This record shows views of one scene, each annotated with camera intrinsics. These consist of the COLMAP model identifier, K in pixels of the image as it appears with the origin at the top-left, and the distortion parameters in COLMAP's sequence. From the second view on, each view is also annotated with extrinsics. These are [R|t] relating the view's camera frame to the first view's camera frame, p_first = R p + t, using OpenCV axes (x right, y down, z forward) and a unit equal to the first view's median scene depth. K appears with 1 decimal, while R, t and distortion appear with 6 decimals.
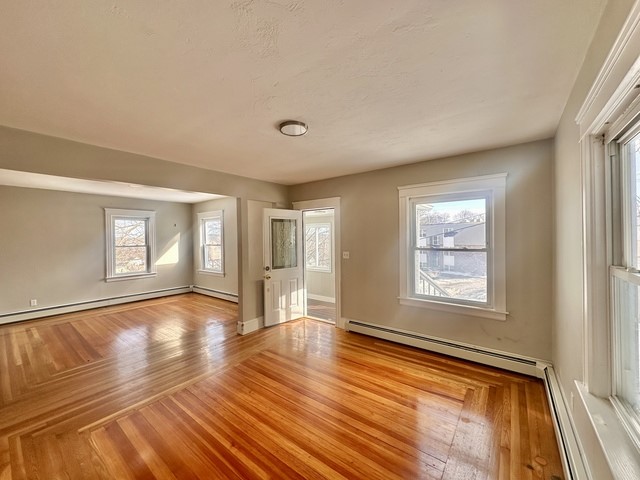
lens RADIAL K [[252.9, 0, 320.0], [0, 252.9, 240.0], [0, 0, 1]] dist [-0.002330, -0.000025]
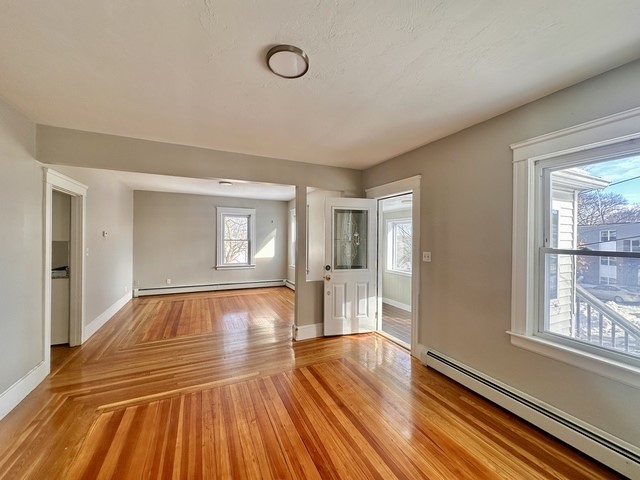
lens RADIAL K [[252.9, 0, 320.0], [0, 252.9, 240.0], [0, 0, 1]] dist [-0.002330, -0.000025]
pose [[0.891053, 0.022926, -0.453320, 0.143607], [-0.024244, 0.999702, 0.002903, 0.016652], [0.453251, 0.008403, 0.891343, 0.217493]]
